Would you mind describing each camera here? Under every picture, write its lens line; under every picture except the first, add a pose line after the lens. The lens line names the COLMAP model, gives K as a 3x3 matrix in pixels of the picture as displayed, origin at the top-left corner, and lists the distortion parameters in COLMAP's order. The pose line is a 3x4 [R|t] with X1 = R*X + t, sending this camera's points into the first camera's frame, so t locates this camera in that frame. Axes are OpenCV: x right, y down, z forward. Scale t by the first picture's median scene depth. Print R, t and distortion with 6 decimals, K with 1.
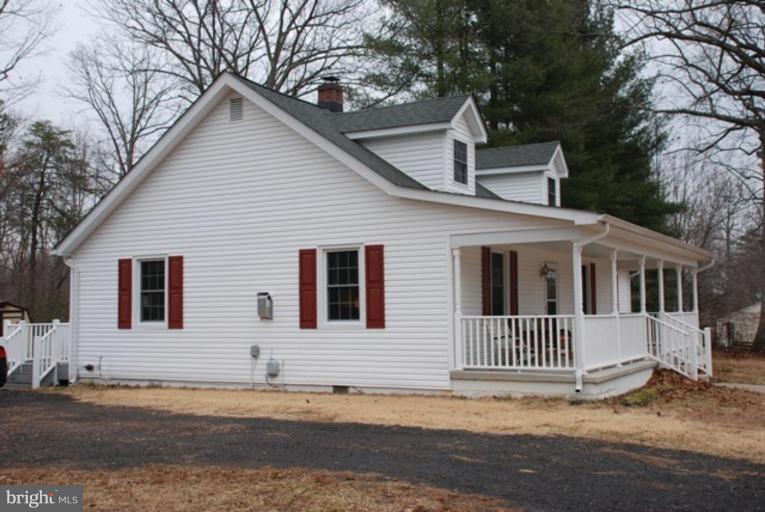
lens RADIAL K [[891.8, 0, 378.4], [0, 891.8, 254.0], [0, 0, 1]] dist [0.111114, 0.000000]
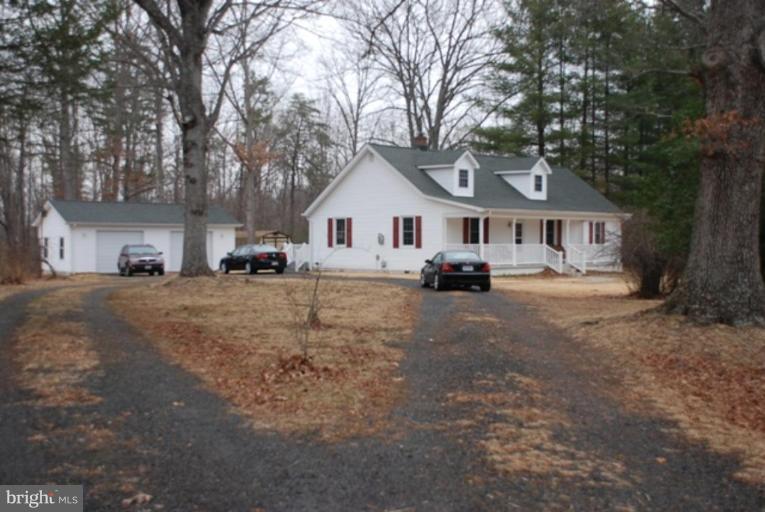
lens RADIAL K [[891.8, 0, 383.6], [0, 891.8, 254.5], [0, 0, 1]] dist [0.111114, 0.000000]
pose [[0.966197, 0.017354, -0.257219, 0.469827], [0.003989, 0.996606, 0.082223, -0.093212], [0.257773, -0.080469, 0.962849, -1.260475]]
